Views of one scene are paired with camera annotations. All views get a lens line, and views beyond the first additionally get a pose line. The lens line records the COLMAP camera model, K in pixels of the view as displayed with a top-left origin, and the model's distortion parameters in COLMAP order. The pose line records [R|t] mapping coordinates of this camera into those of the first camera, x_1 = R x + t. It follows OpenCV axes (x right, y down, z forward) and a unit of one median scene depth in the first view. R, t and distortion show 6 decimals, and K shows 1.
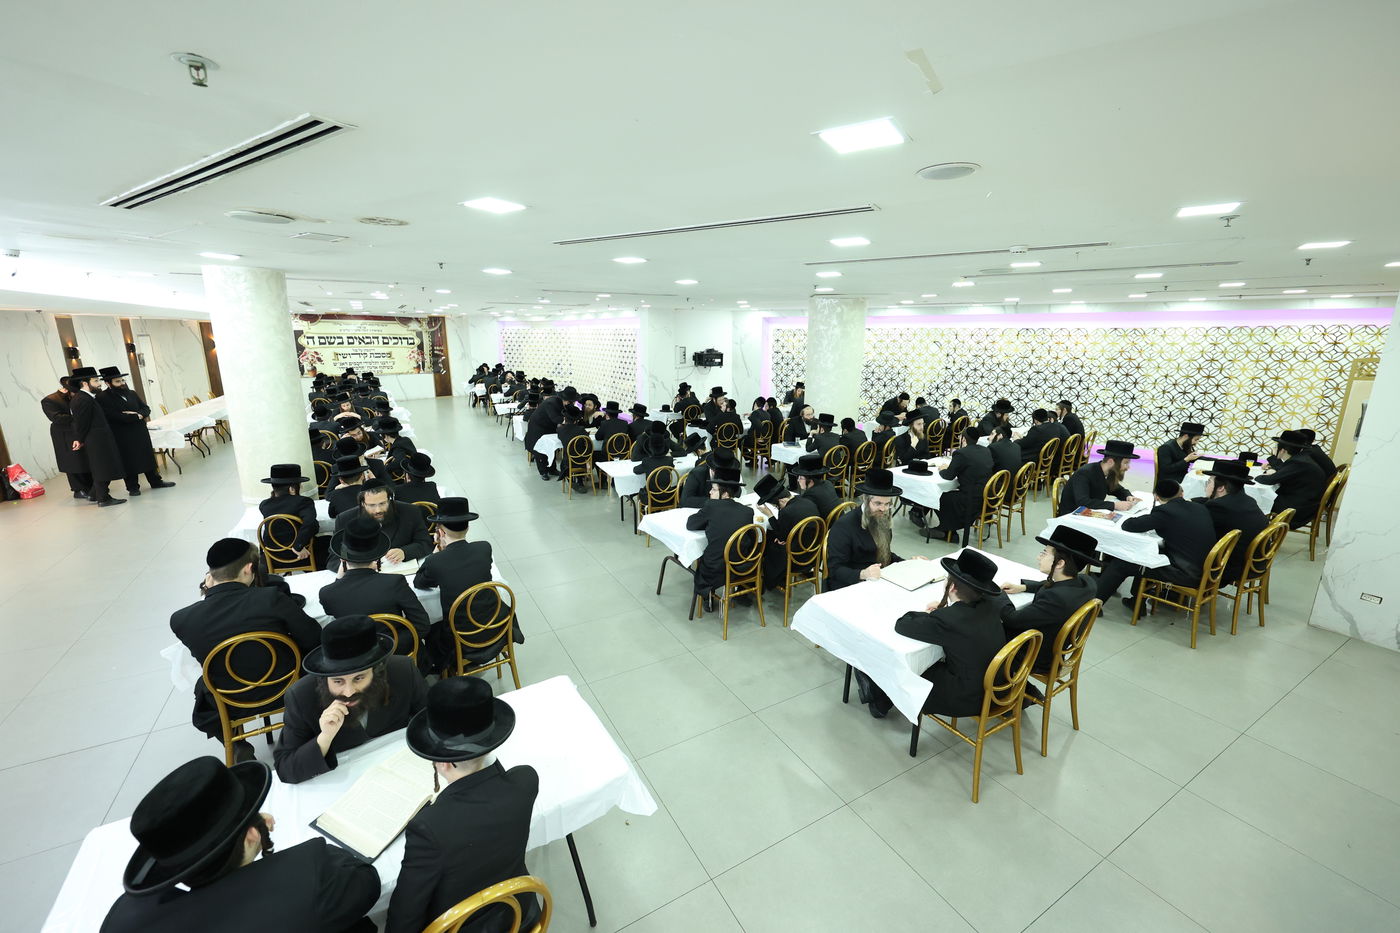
lens RADIAL K [[559.4, 0, 691.5], [0, 559.4, 475.6], [0, 0, 1]] dist [0.005528, -0.000973]
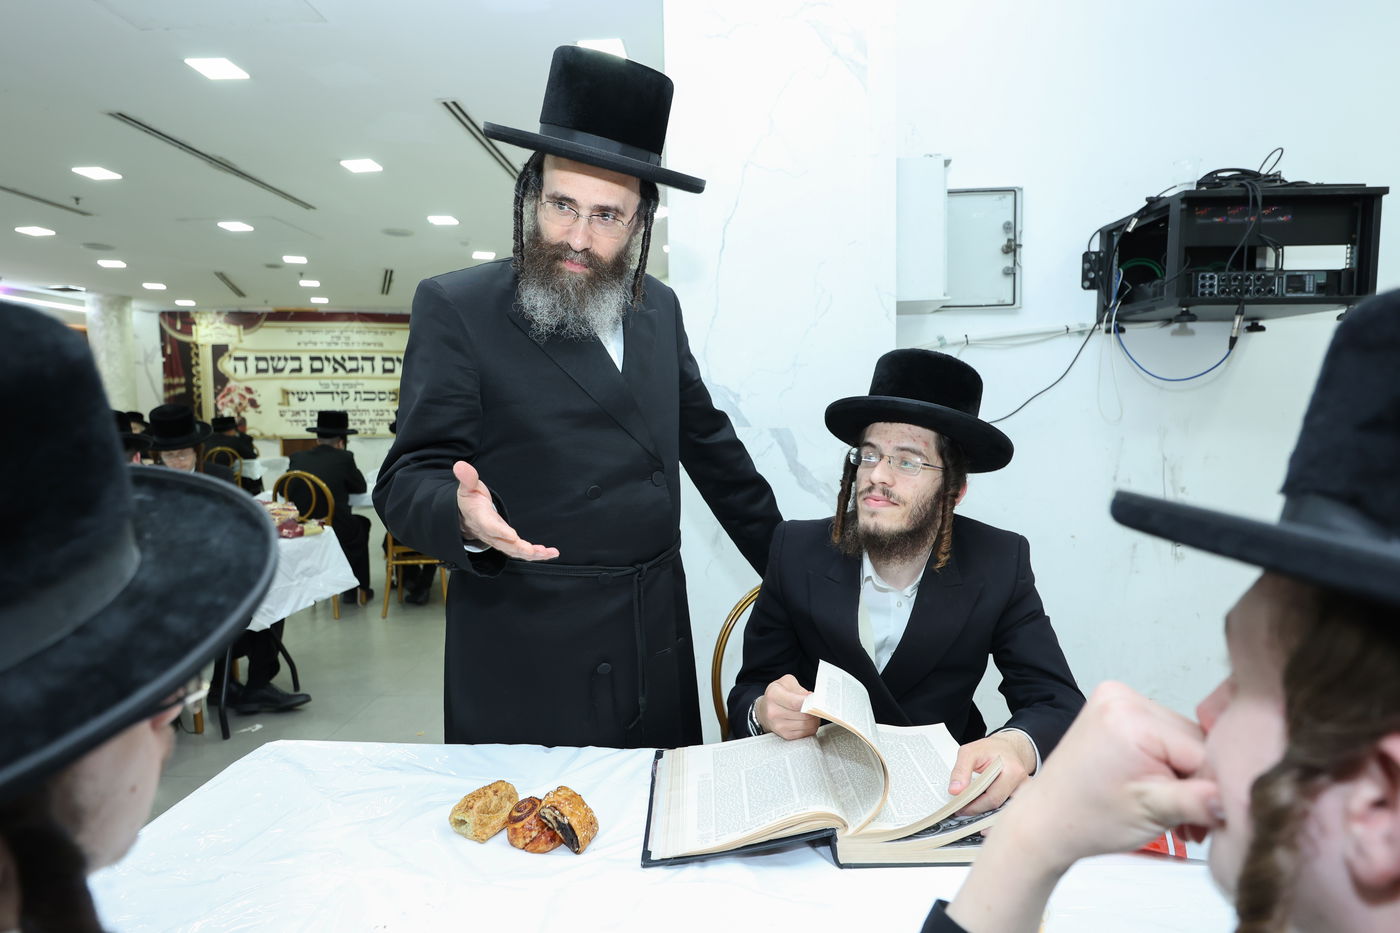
lens RADIAL K [[783.4, 0, 698.4], [0, 783.4, 465.2], [0, 0, 1]] dist [-0.005621, 0.000647]
pose [[0.836981, 0.022064, -0.546786, 0.030030], [-0.118542, 0.982772, -0.141798, -0.129460], [0.534238, 0.183499, 0.825178, 0.814926]]
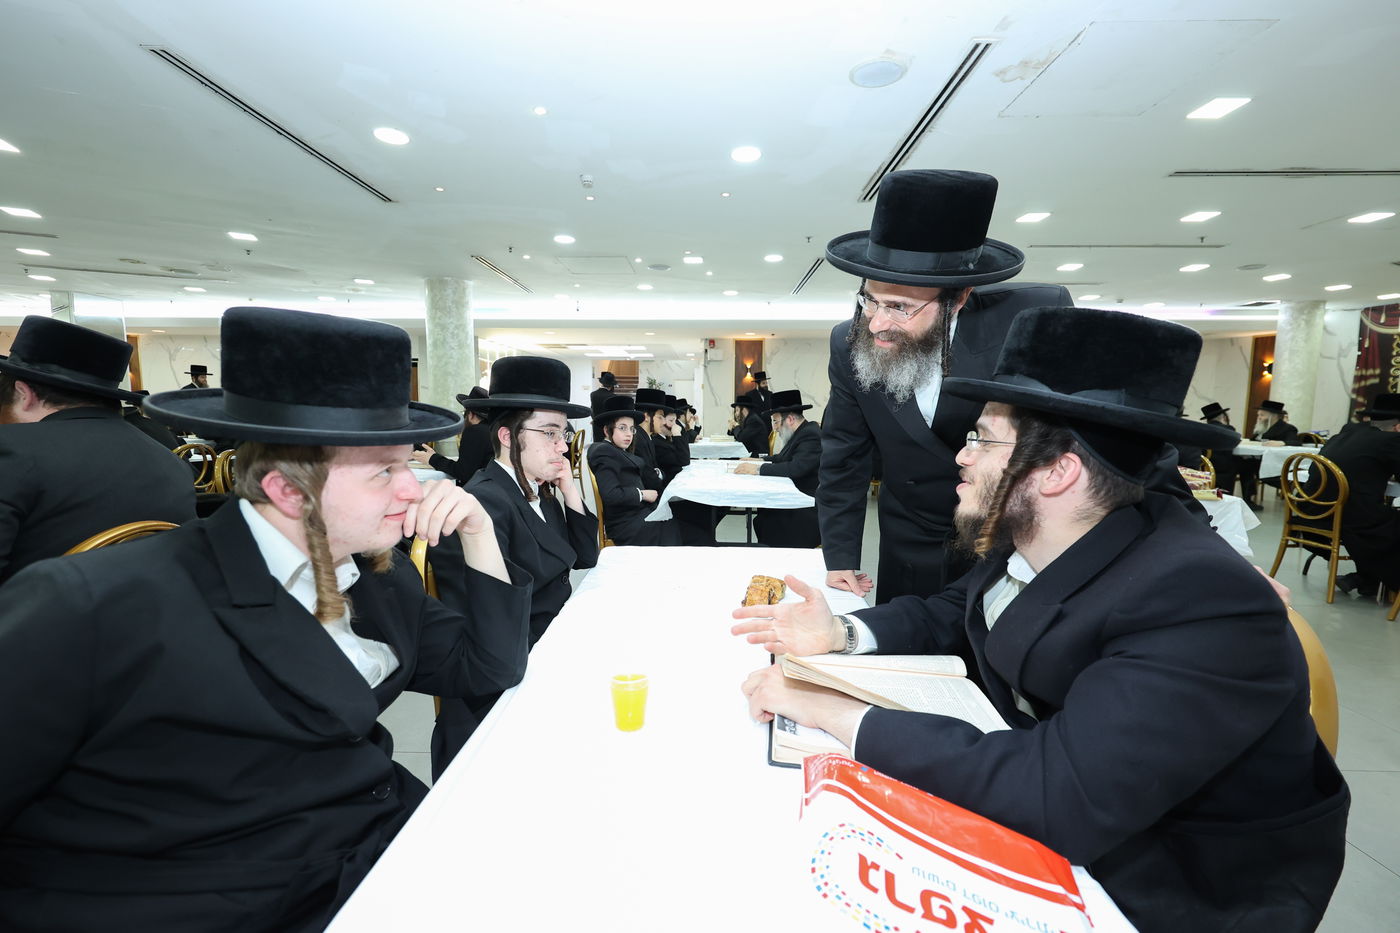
lens RADIAL K [[559.4, 0, 693.7], [0, 559.4, 450.2], [0, 0, 1]] dist [0.005528, -0.000973]
pose [[-0.527191, 0.056904, -0.847839, 0.059147], [-0.217895, 0.955342, 0.199608, -0.145167], [0.821335, 0.289971, -0.491249, 0.895676]]
